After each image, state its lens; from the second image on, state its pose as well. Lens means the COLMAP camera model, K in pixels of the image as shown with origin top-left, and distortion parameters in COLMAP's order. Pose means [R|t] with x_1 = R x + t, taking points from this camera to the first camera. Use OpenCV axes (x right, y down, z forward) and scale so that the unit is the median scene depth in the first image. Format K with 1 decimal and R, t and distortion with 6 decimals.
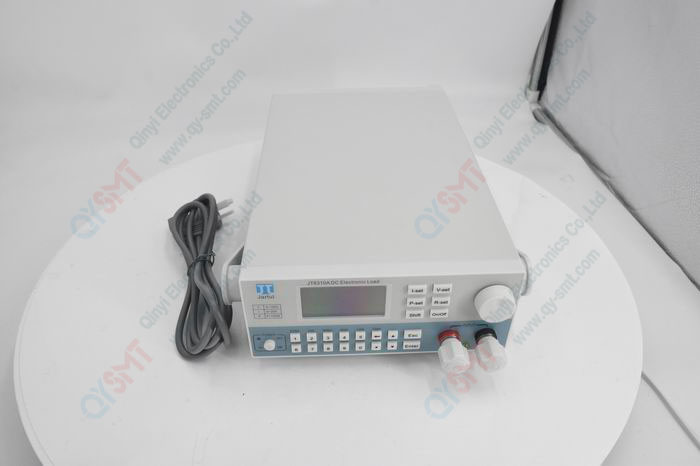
lens RADIAL K [[527.7, 0, 350.0], [0, 527.7, 233.0], [0, 0, 1]] dist [-0.093910, 0.004316]
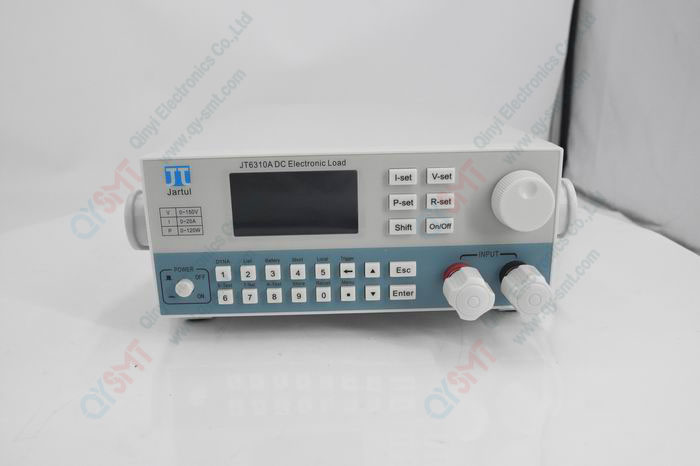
lens RADIAL K [[575.8, 0, 350.0], [0, 575.8, 233.0], [0, 0, 1]] dist [-0.070176, 0.002214]
pose [[0.999721, -0.013236, -0.019583, 0.069131], [0.005687, 0.938859, -0.344254, 0.402300], [0.022942, 0.344046, 0.938672, 0.315701]]
